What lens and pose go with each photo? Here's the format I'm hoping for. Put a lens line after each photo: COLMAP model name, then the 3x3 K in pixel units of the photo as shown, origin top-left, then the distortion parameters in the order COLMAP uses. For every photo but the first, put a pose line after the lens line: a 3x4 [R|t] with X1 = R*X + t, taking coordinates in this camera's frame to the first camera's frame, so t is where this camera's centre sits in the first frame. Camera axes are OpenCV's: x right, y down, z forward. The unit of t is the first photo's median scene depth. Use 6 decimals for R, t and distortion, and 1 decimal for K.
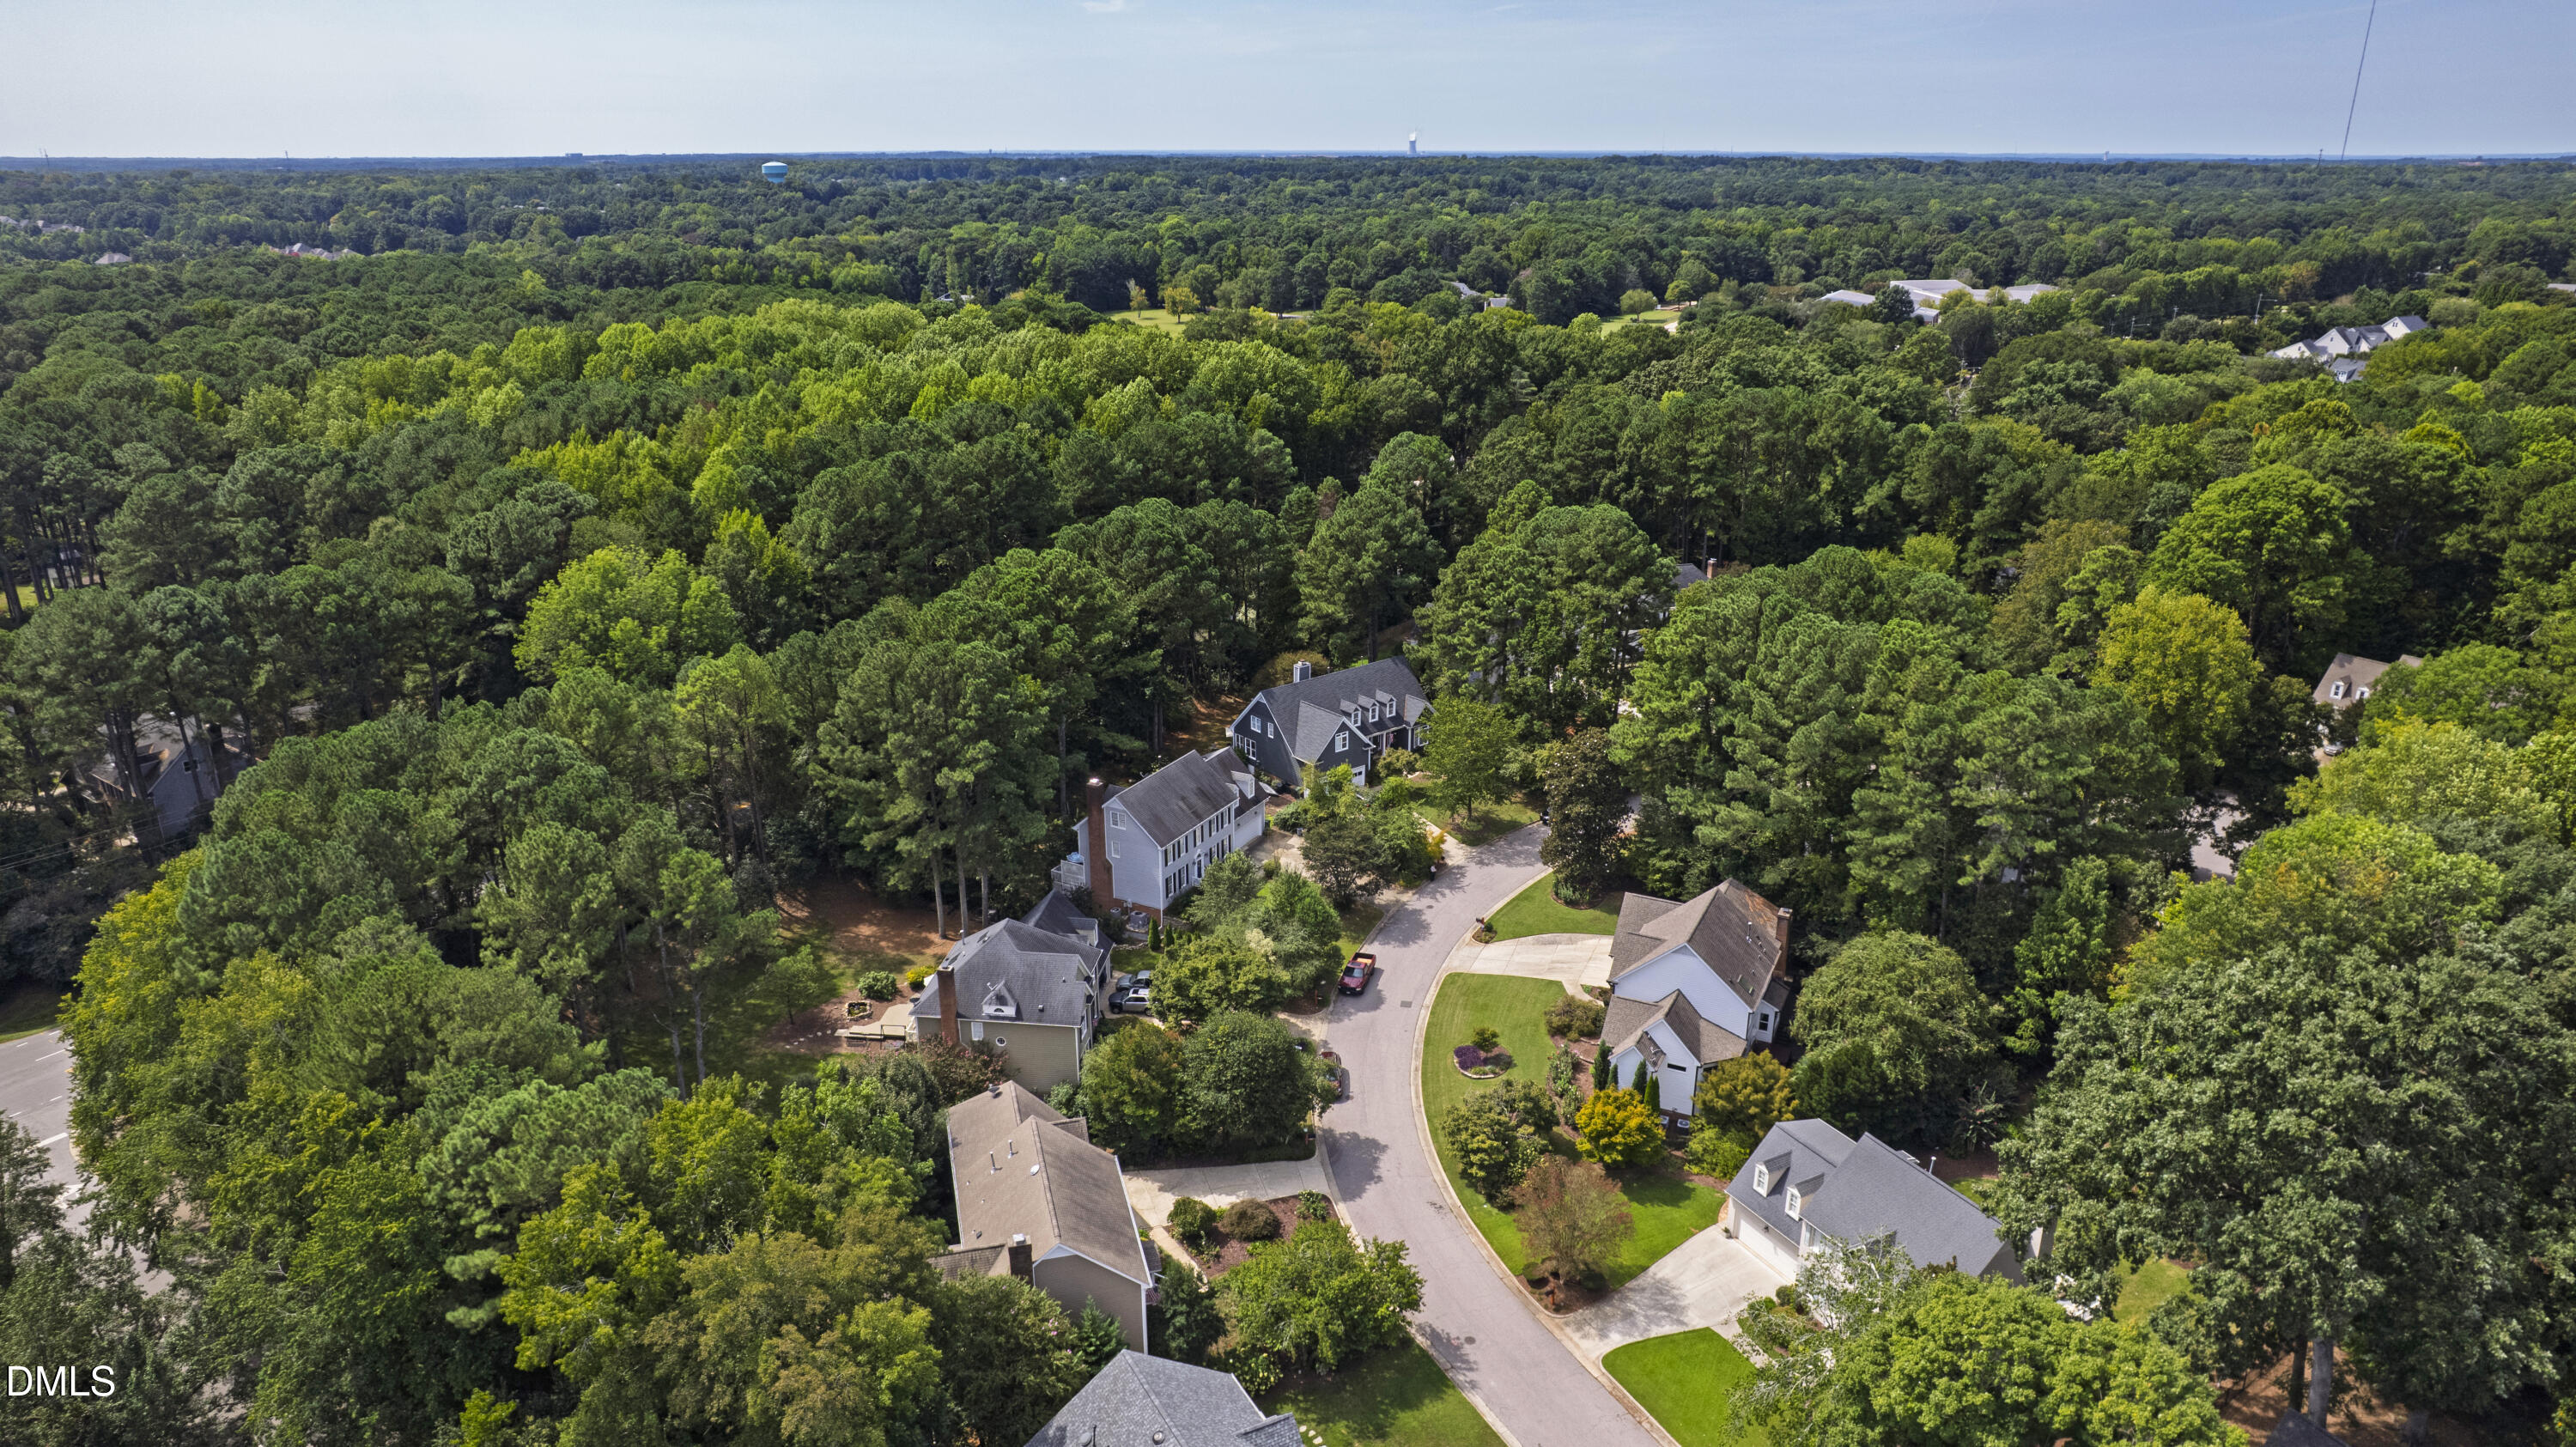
lens RADIAL K [[1645.7, 0, 1288.0], [0, 1645.7, 723.5], [0, 0, 1]] dist [-0.075818, 0.062830]
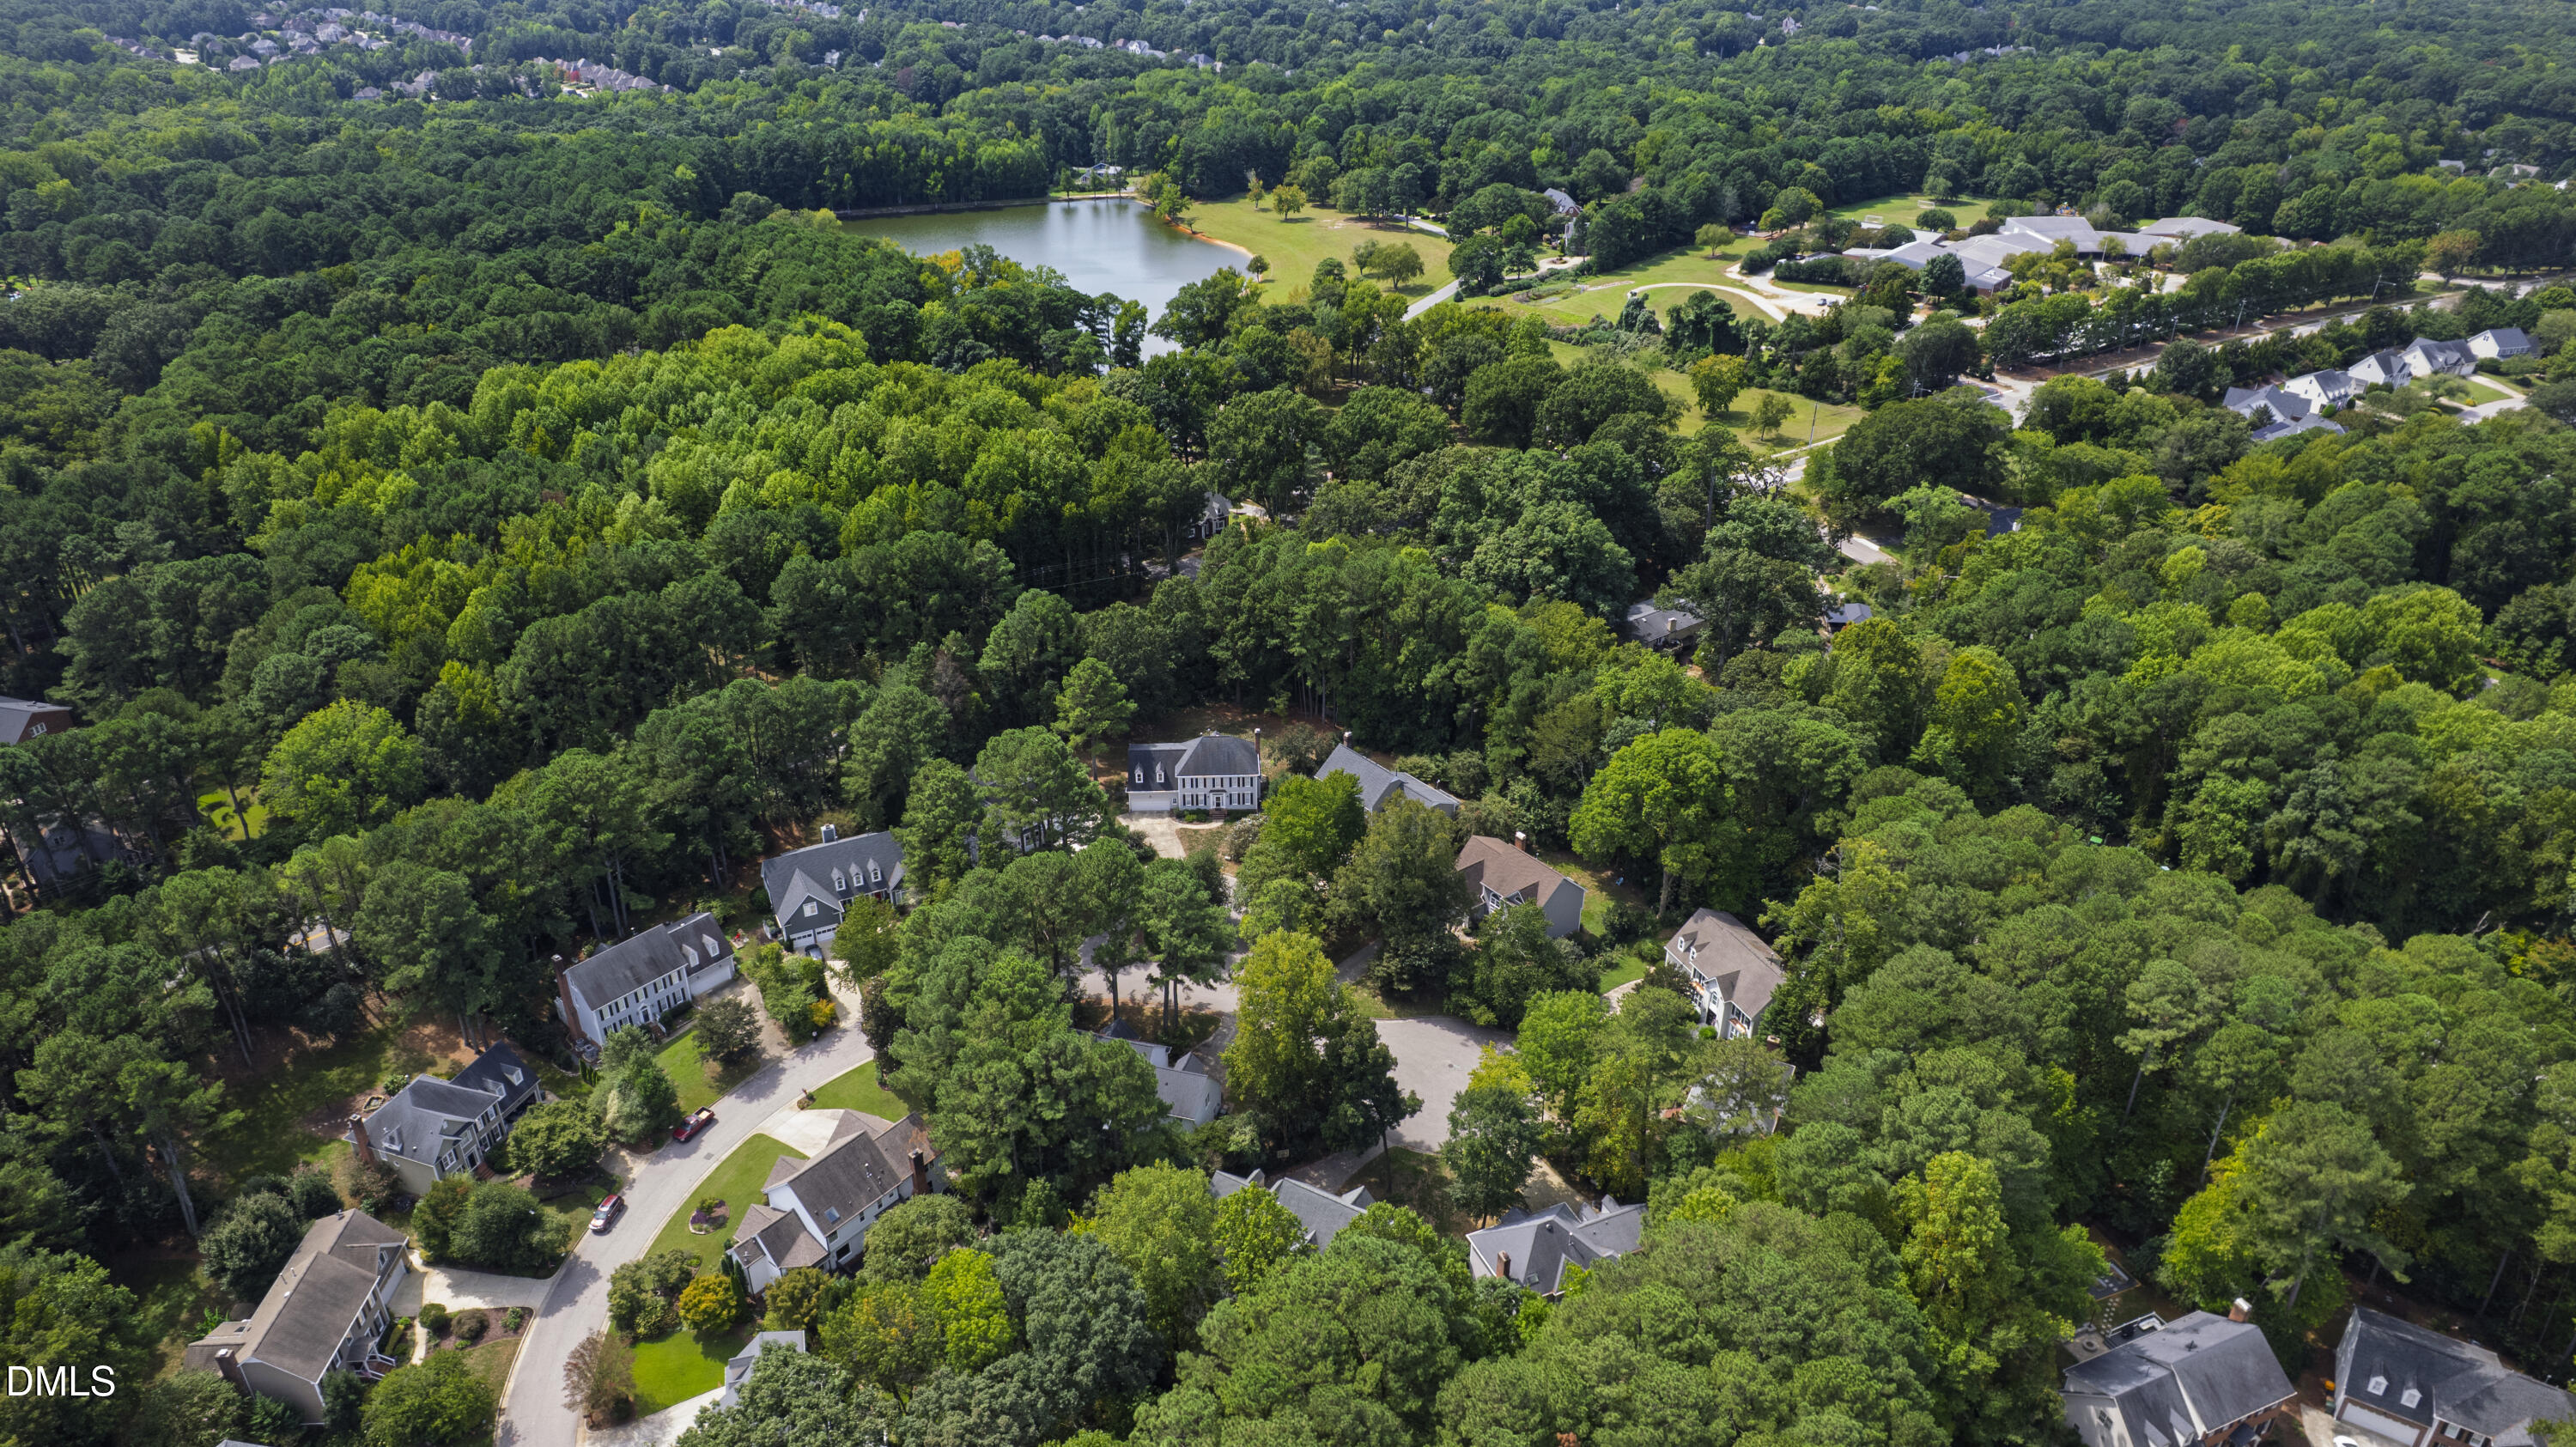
lens RADIAL K [[1645.7, 0, 1288.0], [0, 1645.7, 723.5], [0, 0, 1]] dist [-0.075818, 0.062830]
pose [[0.977625, 0.102208, -0.183856, 0.586298], [-0.074128, 0.985348, 0.153601, -0.338384], [0.196862, -0.136536, 0.970878, -0.163355]]
